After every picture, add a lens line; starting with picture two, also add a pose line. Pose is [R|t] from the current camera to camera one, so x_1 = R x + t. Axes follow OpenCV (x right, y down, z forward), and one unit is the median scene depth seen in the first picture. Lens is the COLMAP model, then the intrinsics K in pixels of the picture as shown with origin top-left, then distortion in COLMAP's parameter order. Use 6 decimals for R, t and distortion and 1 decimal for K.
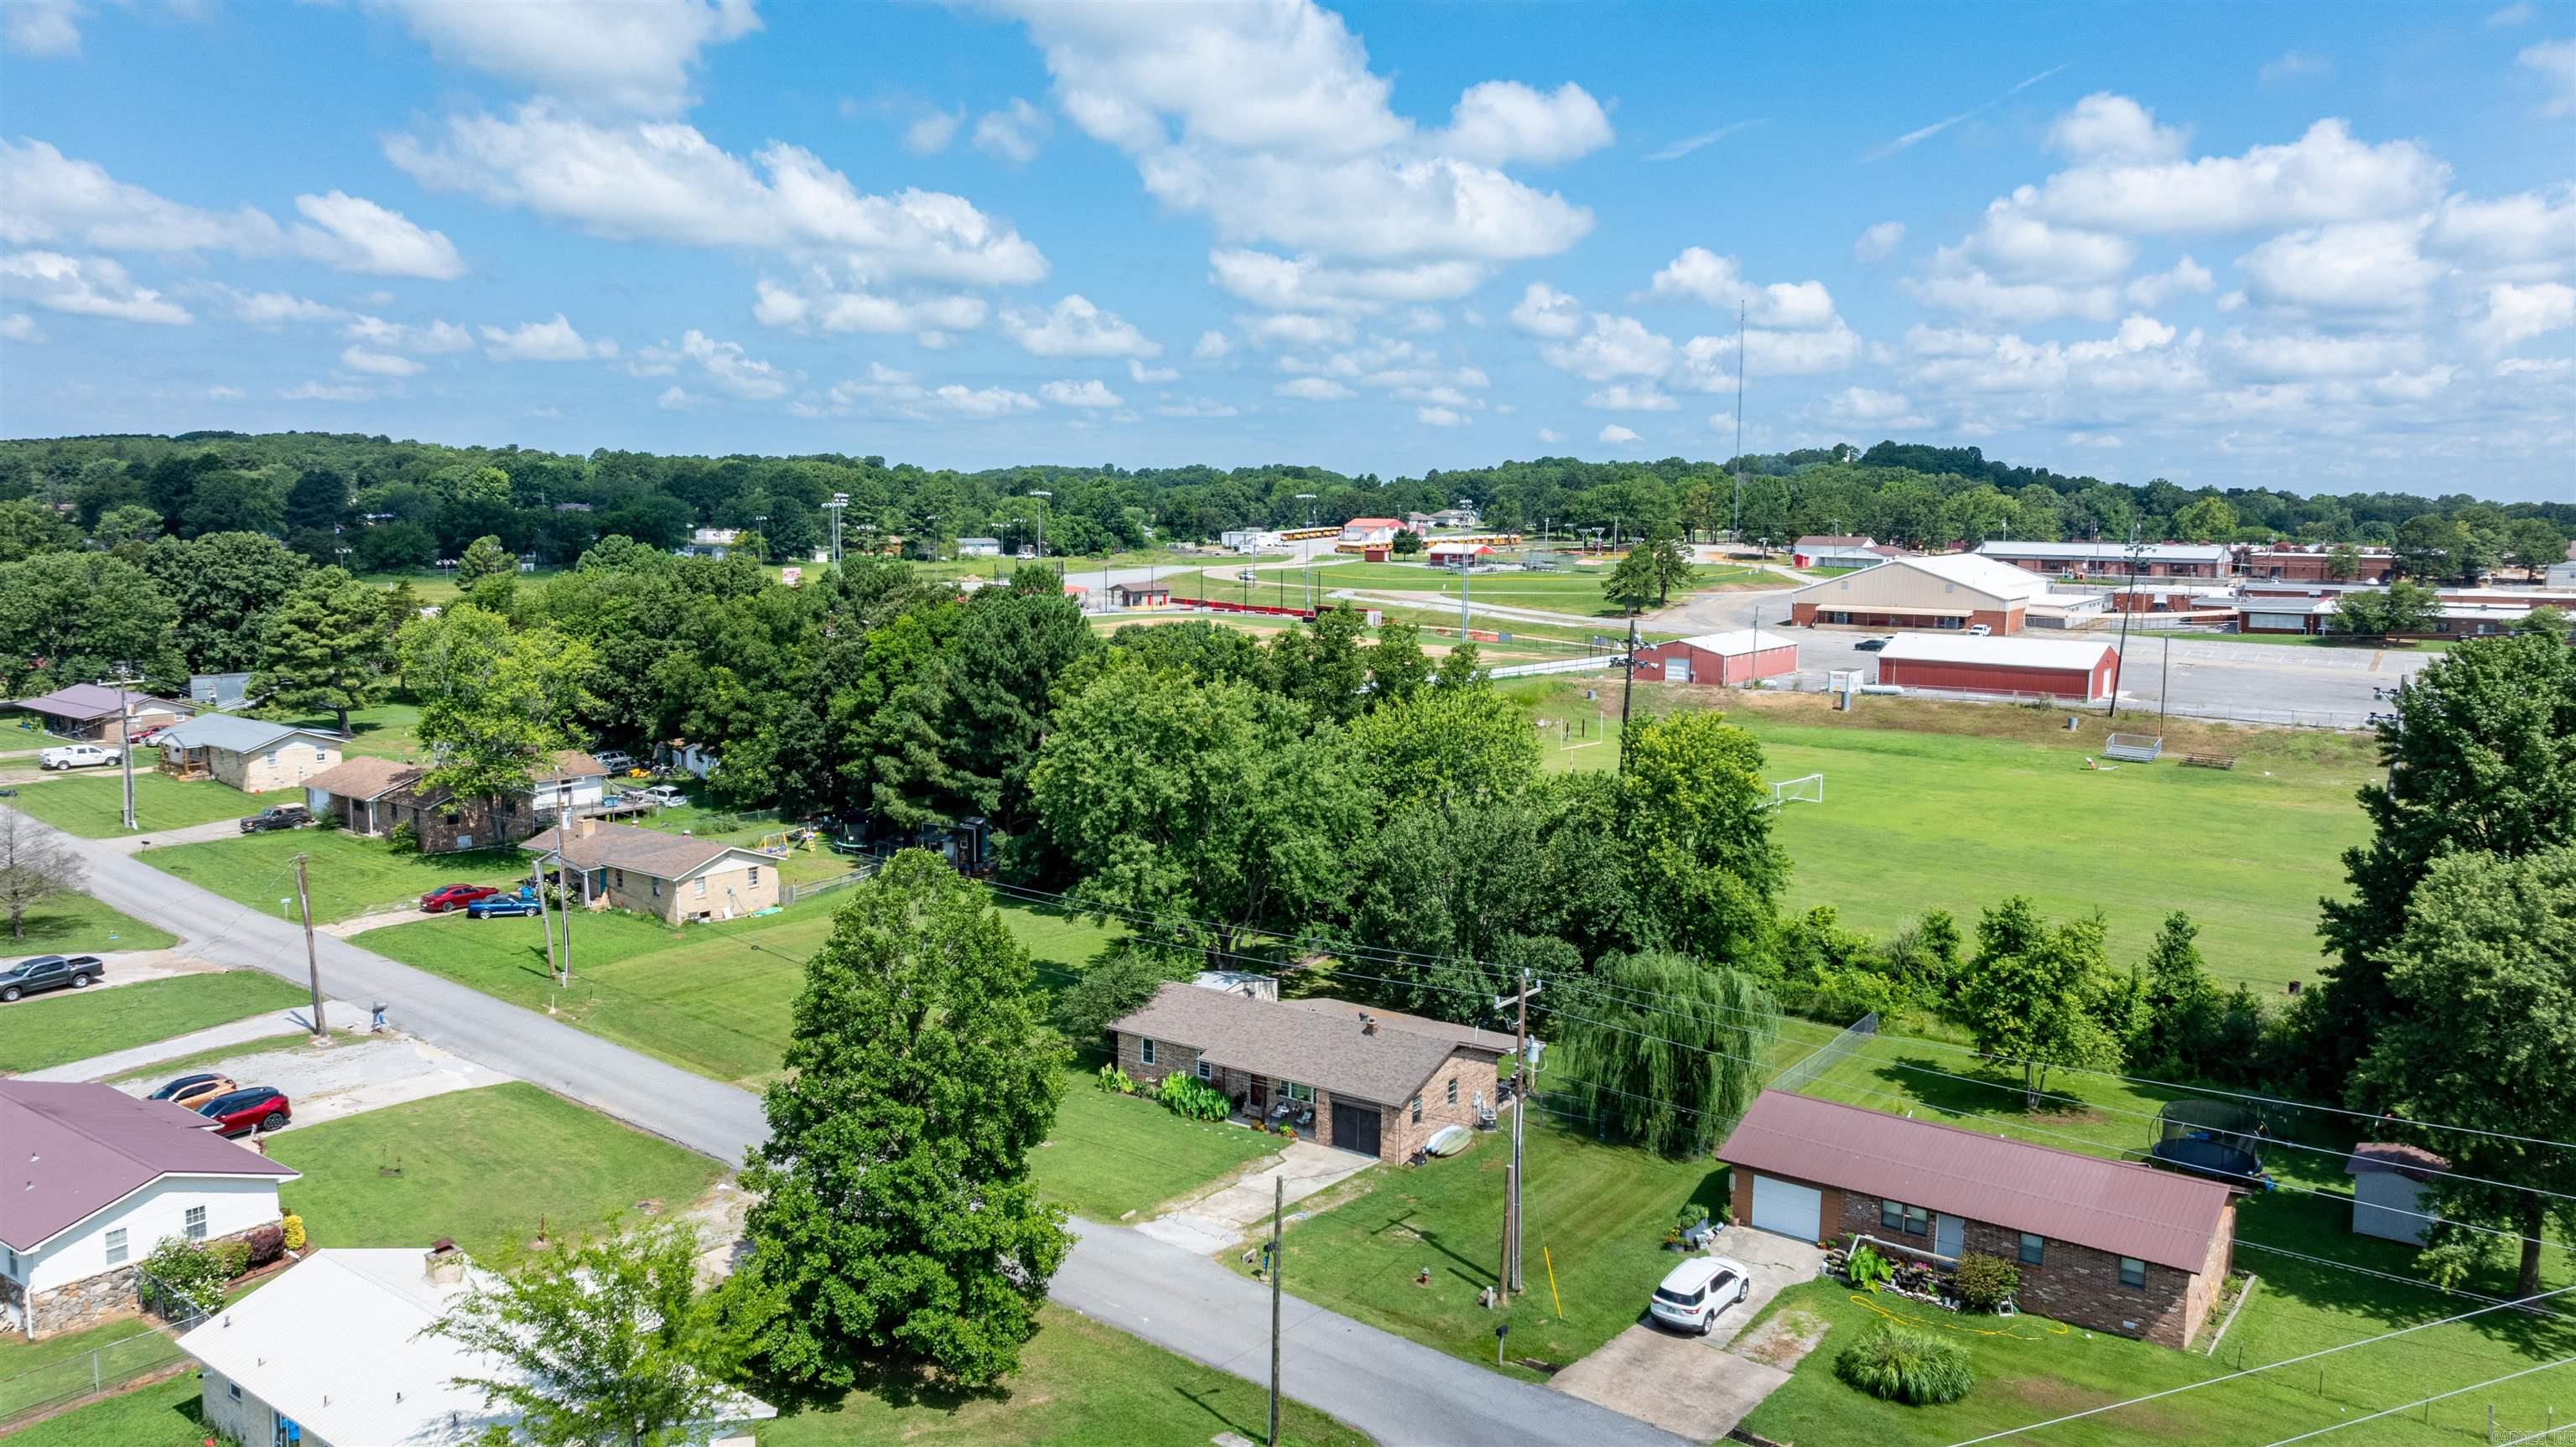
lens RADIAL K [[1889.2, 0, 1297.1], [0, 1889.2, 723.5], [0, 0, 1]] dist [-0.003207, 0.002515]
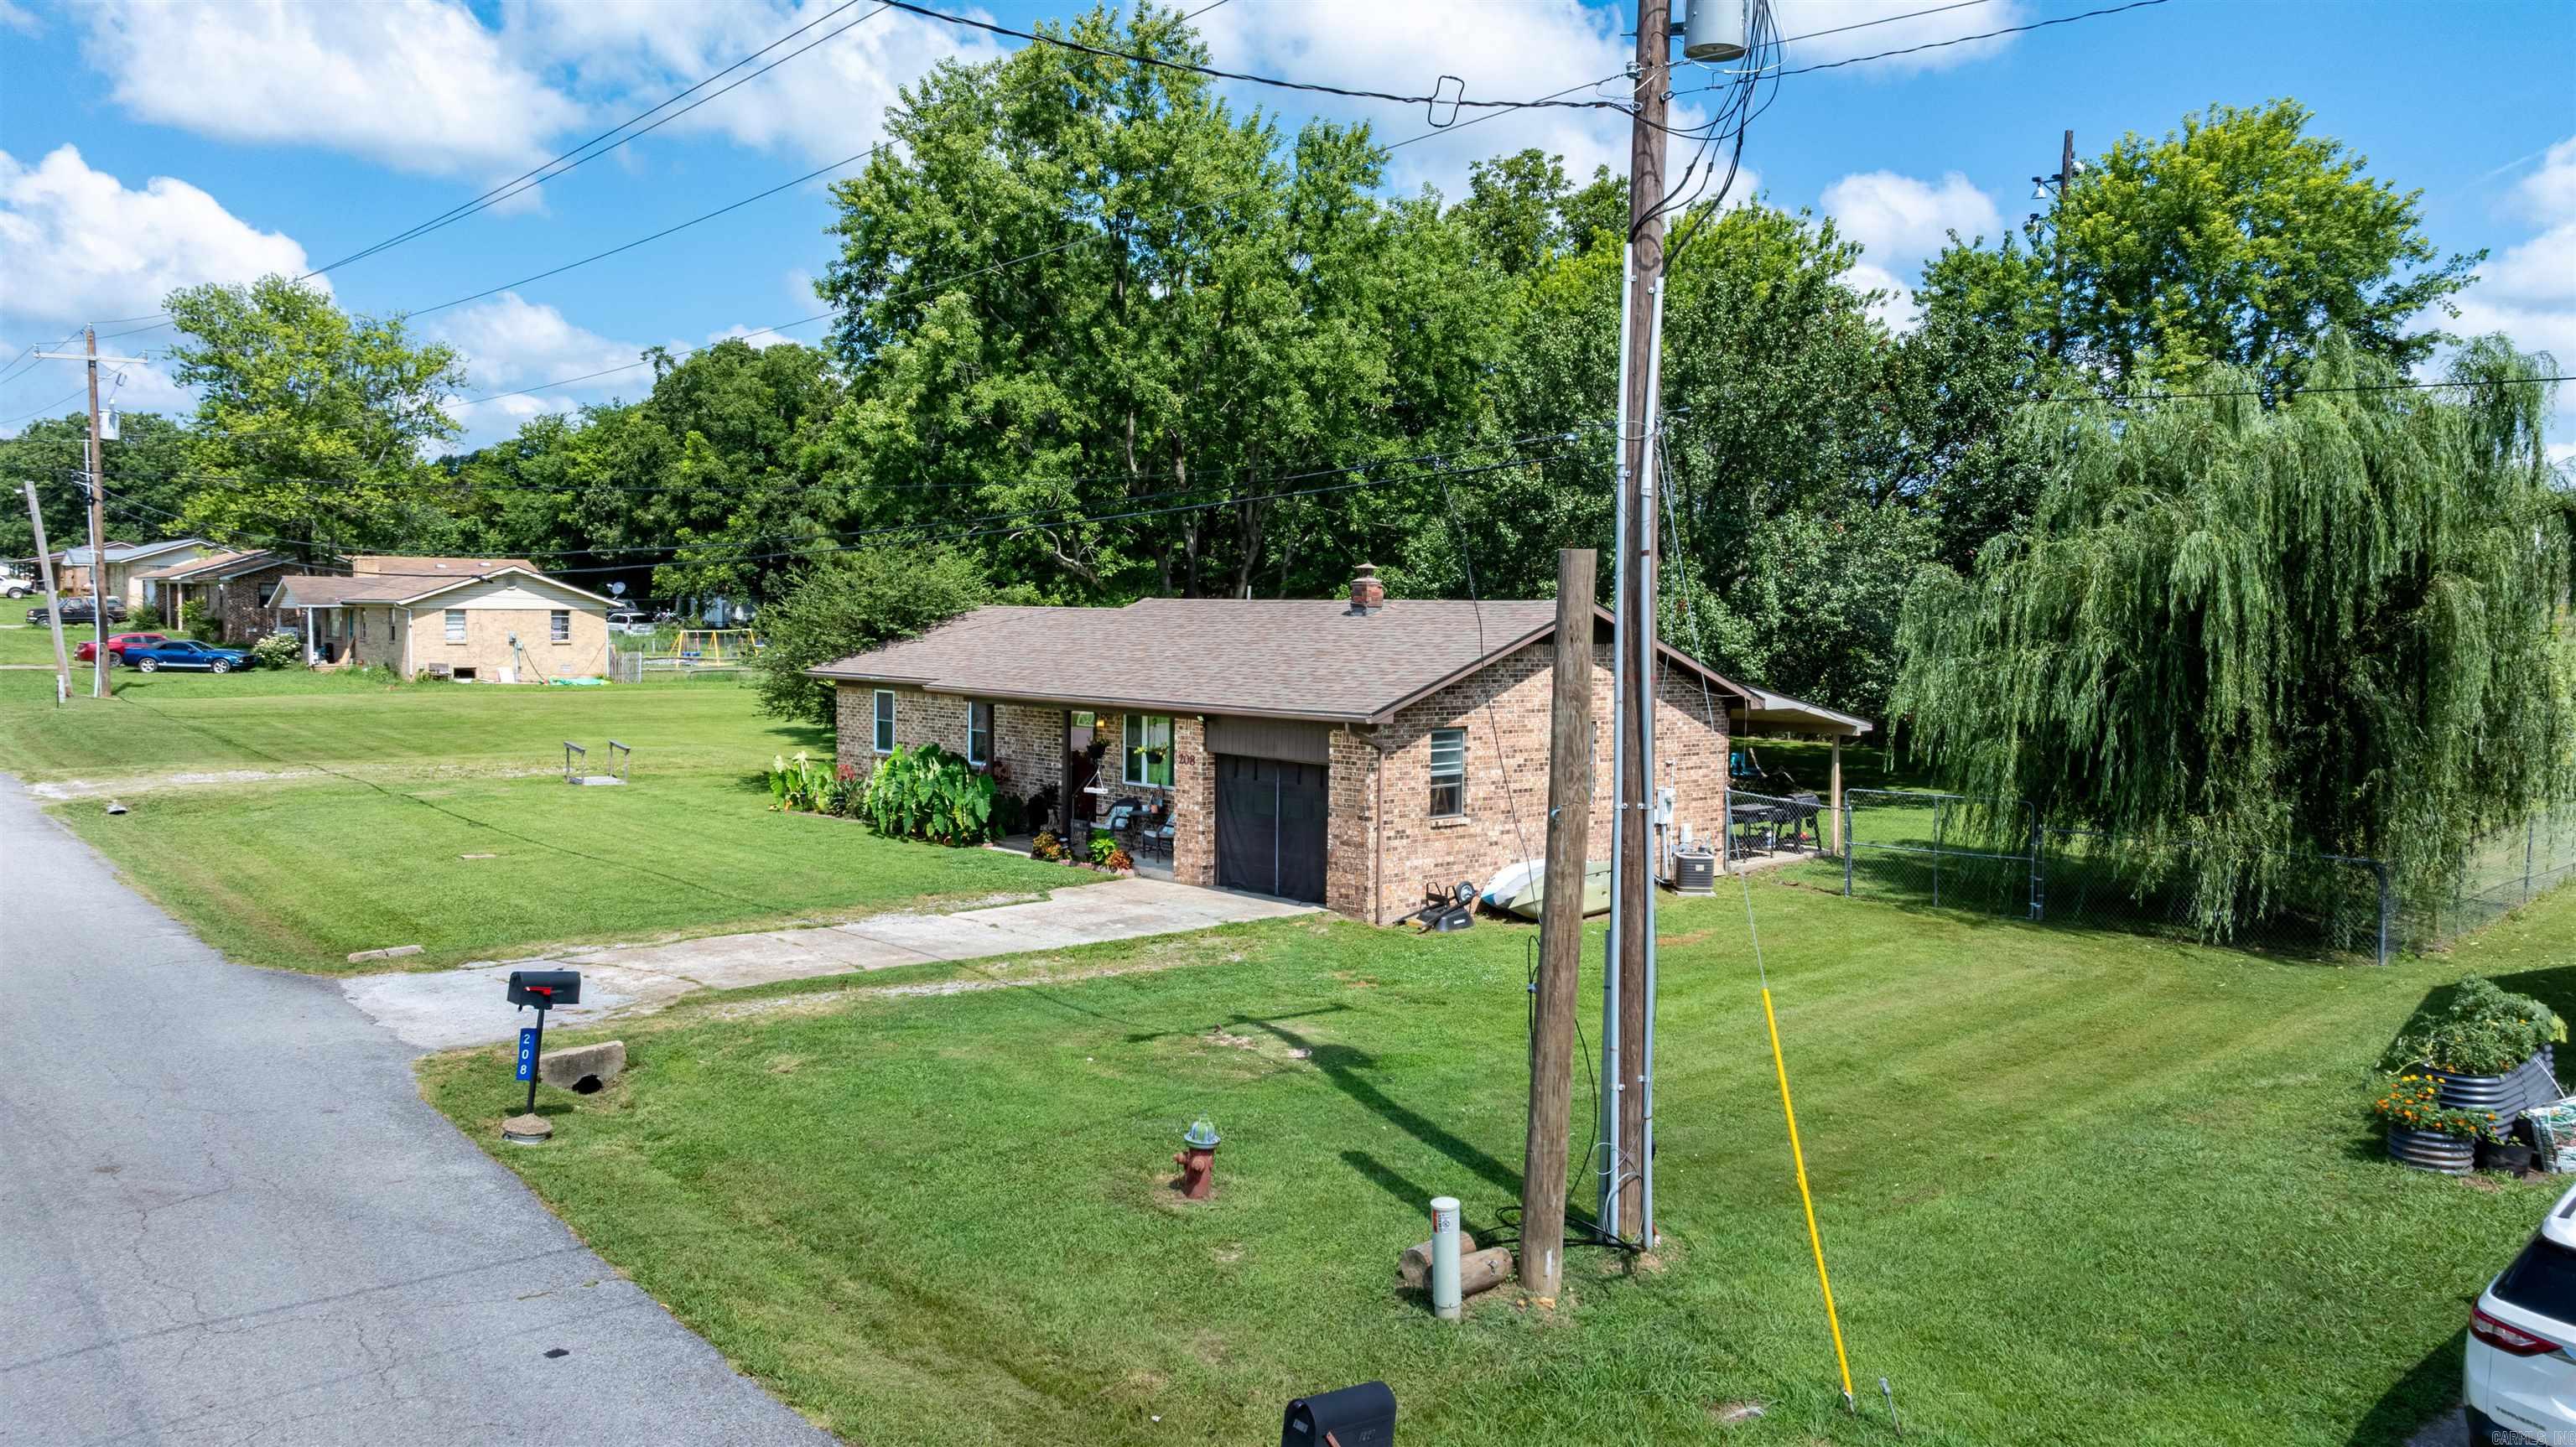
lens RADIAL K [[1835.5, 0, 1303.2], [0, 1835.5, 723.1], [0, 0, 1]] dist [-0.003866, 0.001909]
pose [[0.980609, 0.016184, -0.195305, 0.070725], [-0.031164, 0.996780, -0.073877, 0.154520], [0.193480, 0.078531, 0.977956, 0.476450]]
